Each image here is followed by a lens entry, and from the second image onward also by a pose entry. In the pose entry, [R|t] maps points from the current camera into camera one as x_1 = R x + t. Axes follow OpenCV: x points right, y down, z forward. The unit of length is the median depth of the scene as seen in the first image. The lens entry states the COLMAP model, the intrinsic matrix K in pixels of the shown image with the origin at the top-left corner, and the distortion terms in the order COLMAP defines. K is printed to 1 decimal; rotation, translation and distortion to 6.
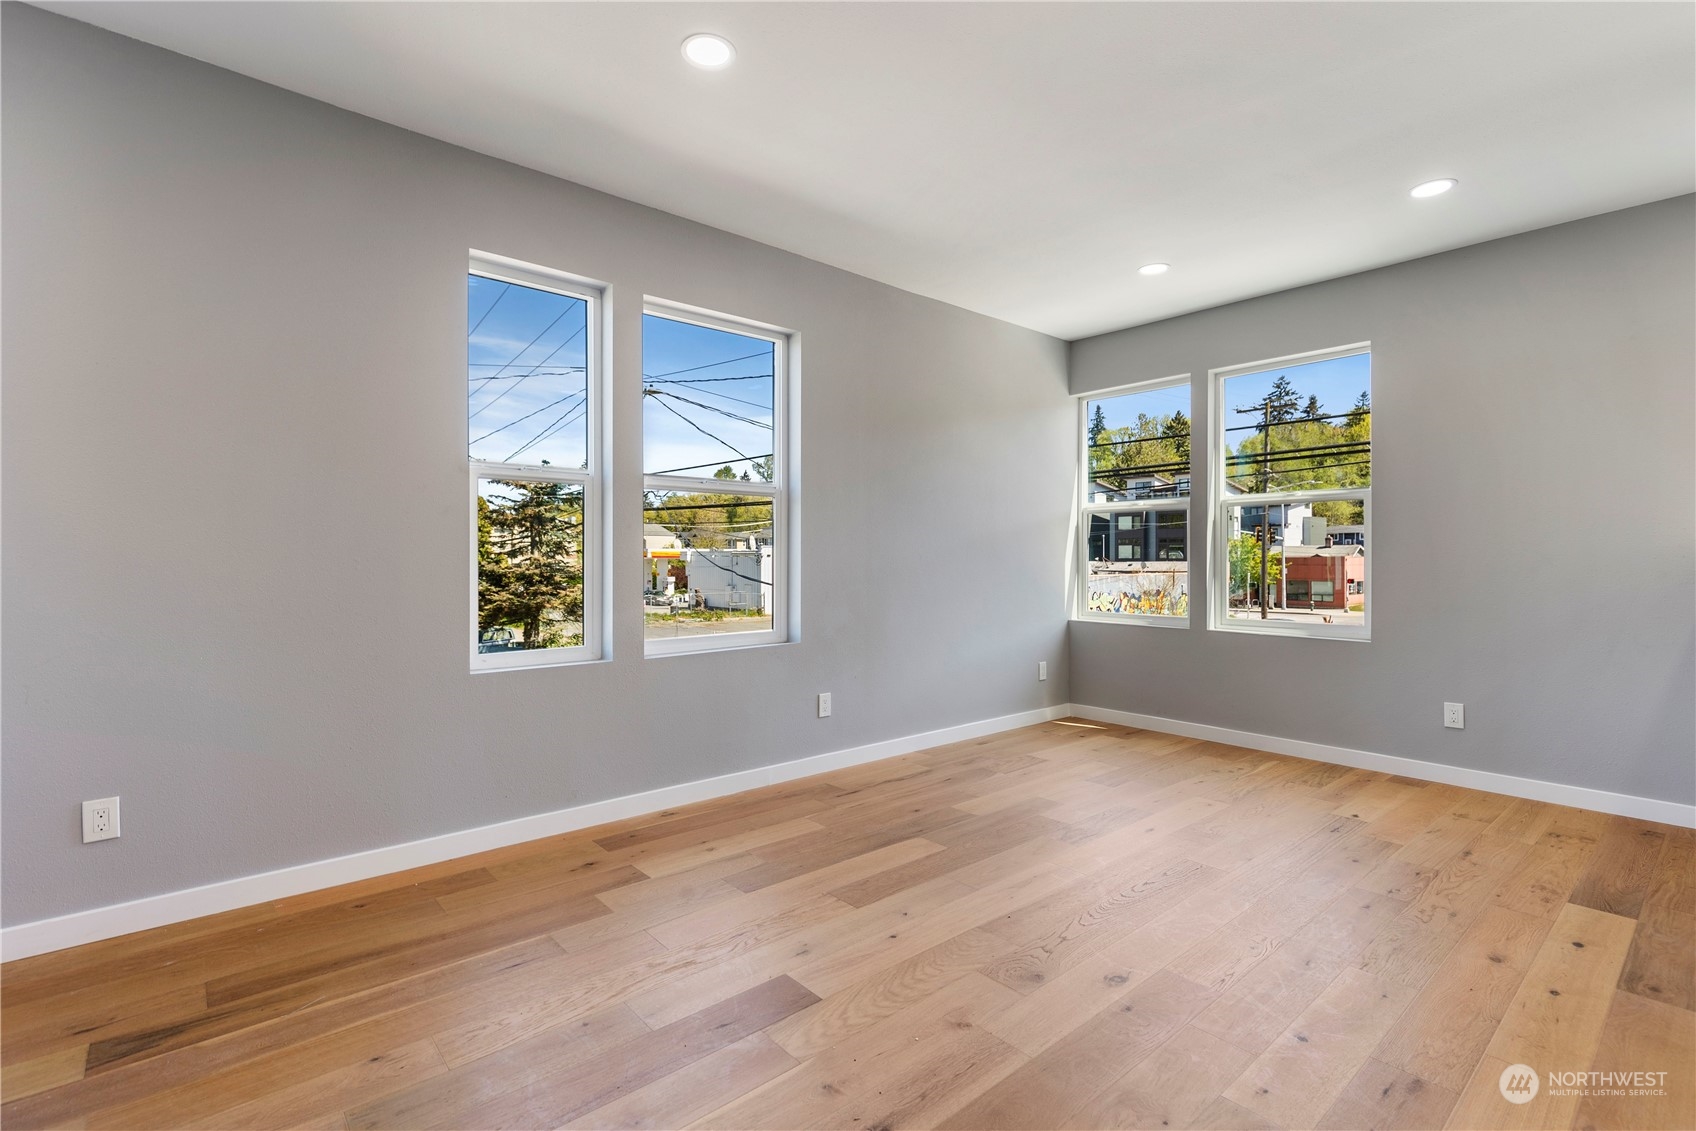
lens RADIAL K [[776.1, 0, 849.4], [0, 776.1, 563.0], [0, 0, 1]] dist [0.010644, 0.000353]
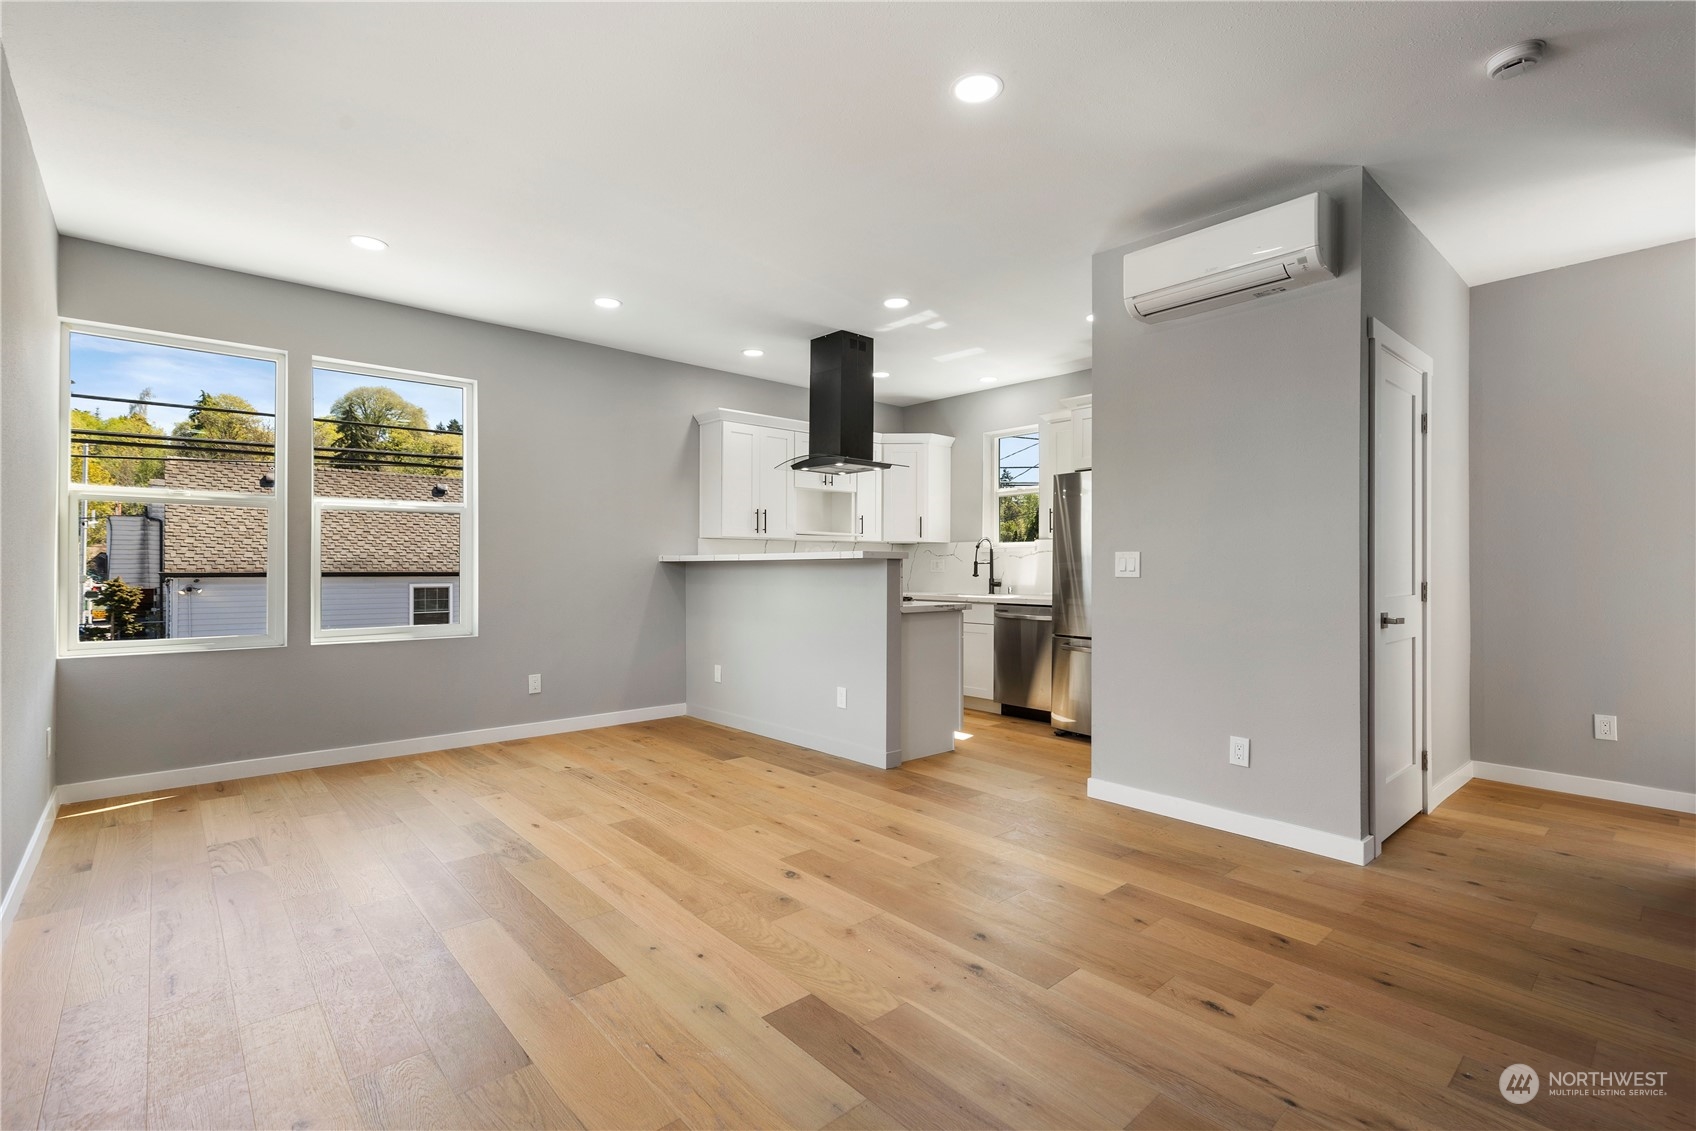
lens RADIAL K [[776.1, 0, 837.7], [0, 776.1, 563.4], [0, 0, 1]] dist [0.010644, 0.000353]
pose [[-0.004329, 0.001335, 0.999990, -0.695030], [0.005219, 0.999986, -0.001312, -0.005473], [-0.999977, 0.005214, -0.004336, 0.629849]]
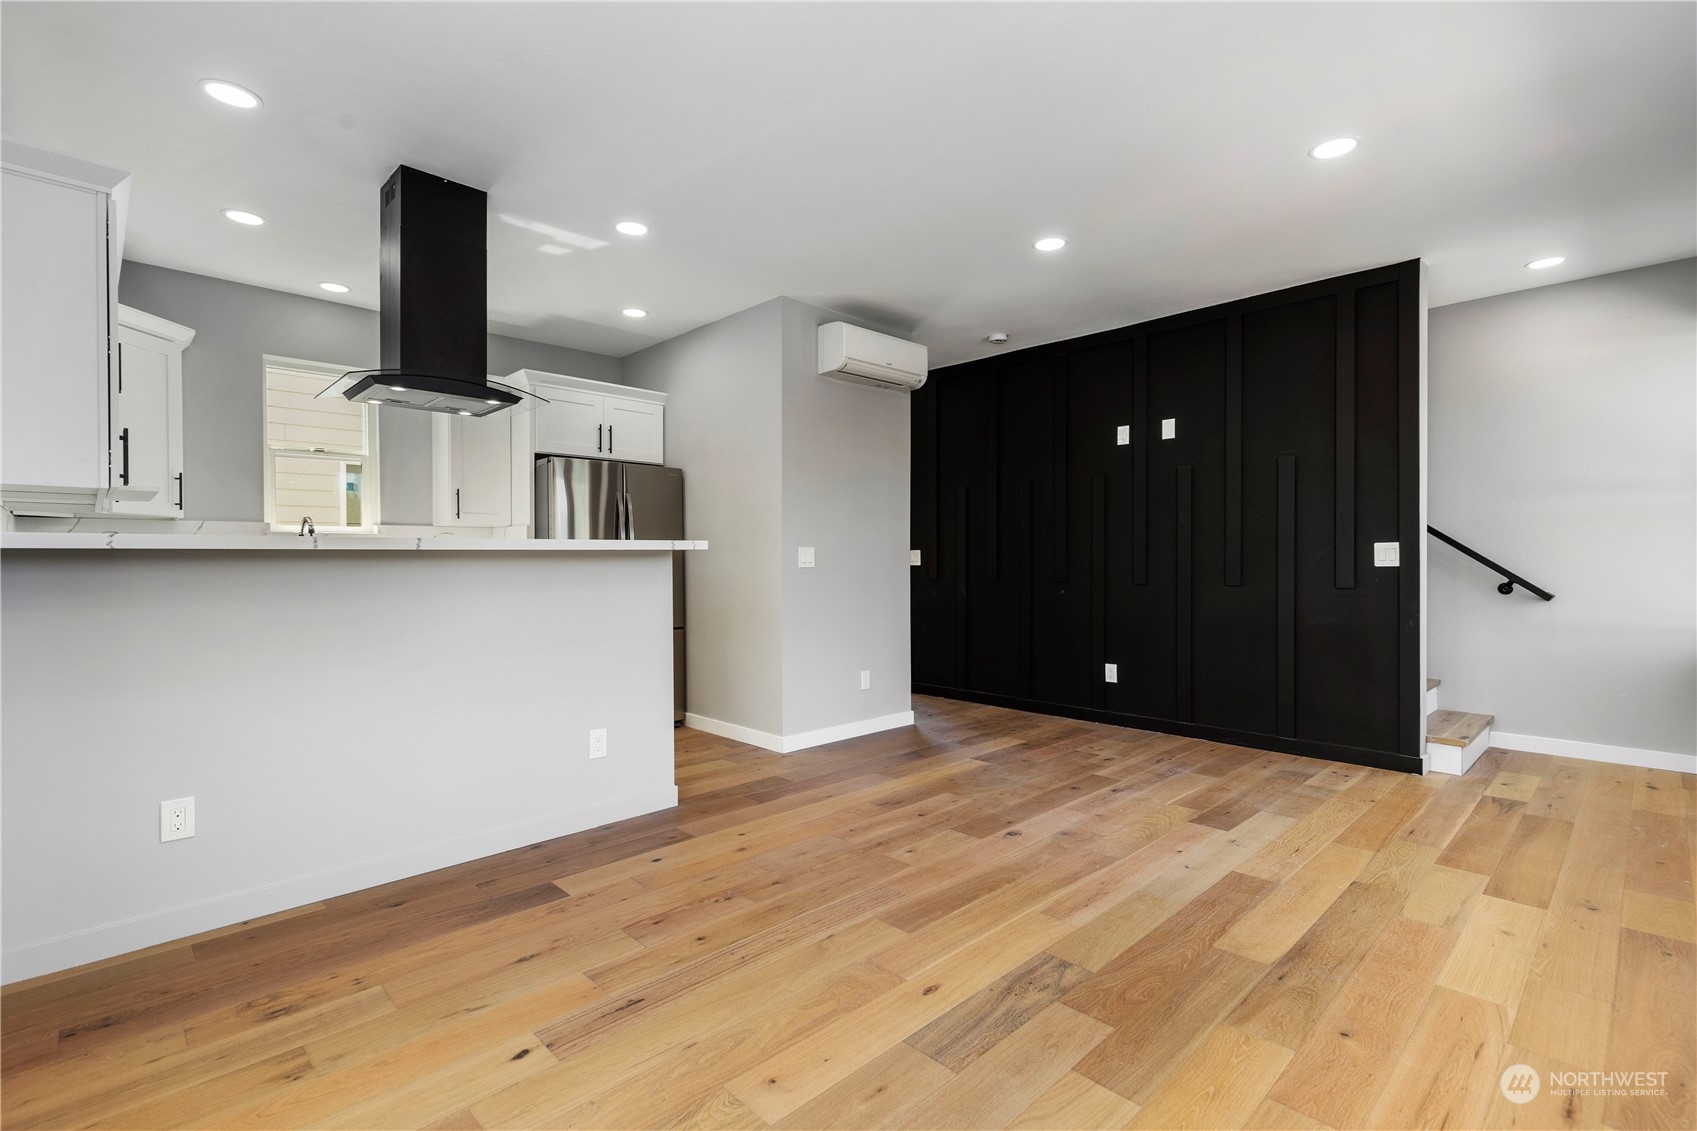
lens RADIAL K [[776.5, 0, 856.6], [0, 776.5, 563.7], [0, 0, 1]] dist [0.010644, 0.000353]
pose [[-0.997947, 0.000393, -0.064039, 0.512199], [-0.000423, 0.999919, 0.012723, -0.010278], [0.064039, 0.012724, -0.997866, 1.707493]]
